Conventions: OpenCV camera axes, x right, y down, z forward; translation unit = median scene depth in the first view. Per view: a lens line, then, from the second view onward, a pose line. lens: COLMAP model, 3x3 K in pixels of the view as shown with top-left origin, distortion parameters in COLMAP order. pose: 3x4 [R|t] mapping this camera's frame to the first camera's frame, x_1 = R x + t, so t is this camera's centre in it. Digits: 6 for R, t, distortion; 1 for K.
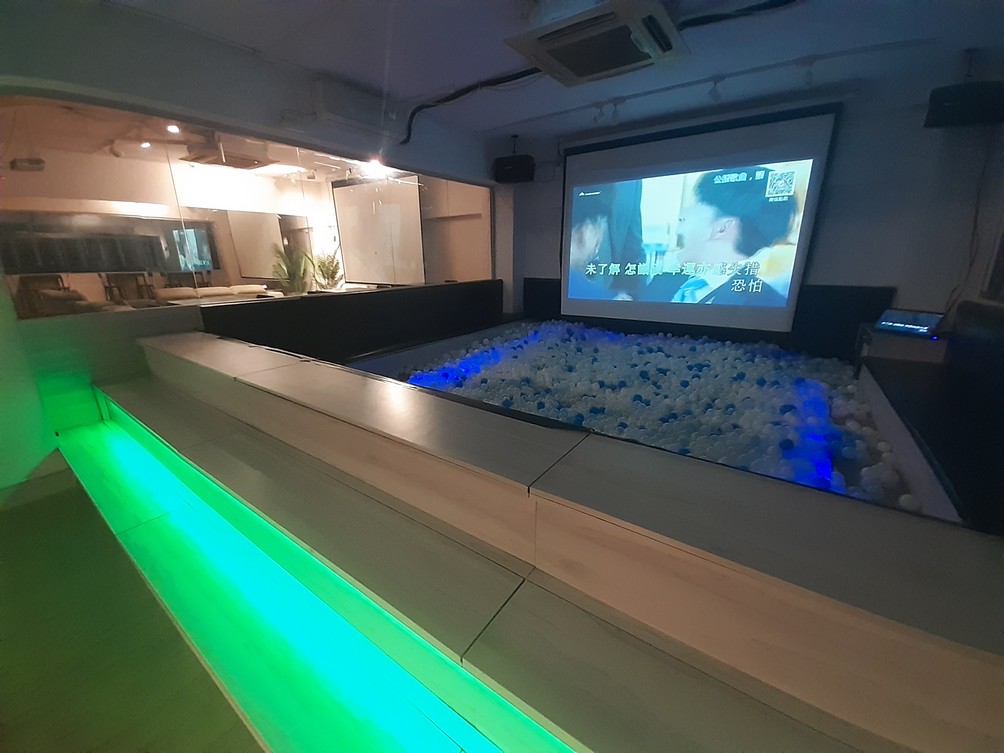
lens RADIAL K [[399.0, 0, 502.4], [0, 399.0, 374.4], [0, 0, 1]] dist [0.022551, -0.019782]
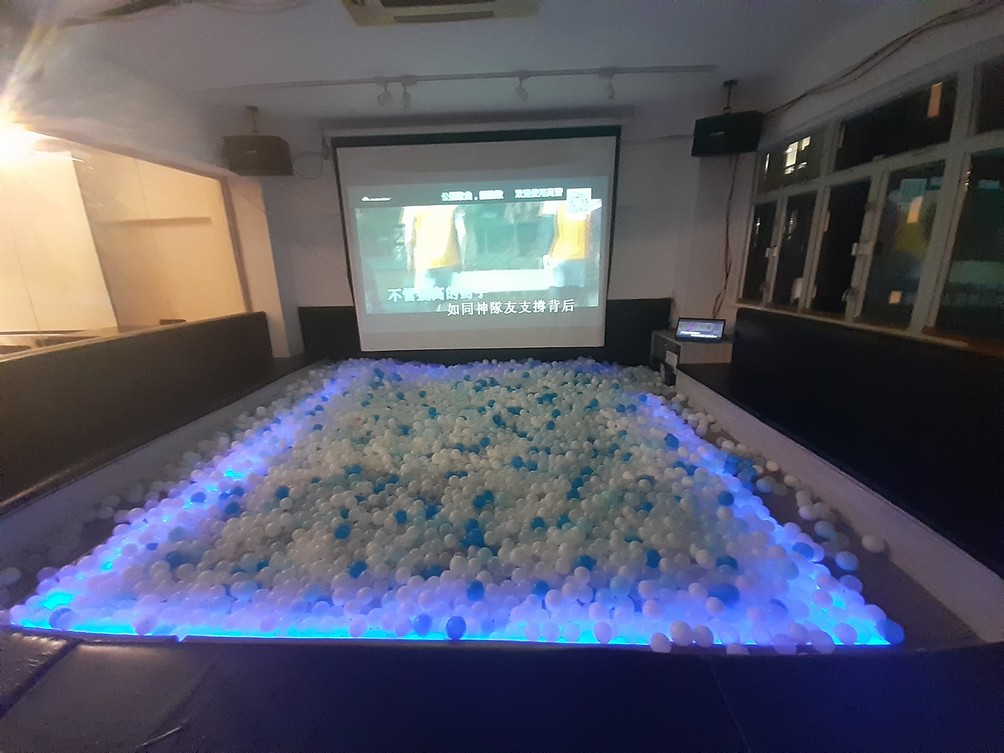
lens RADIAL K [[399.0, 0, 502.4], [0, 399.0, 374.4], [0, 0, 1]] dist [0.022551, -0.019782]
pose [[0.837886, -0.156694, 0.522871, -0.047701], [0.172088, 0.984891, 0.019385, -0.094421], [-0.518008, 0.073738, 0.852191, 0.255459]]
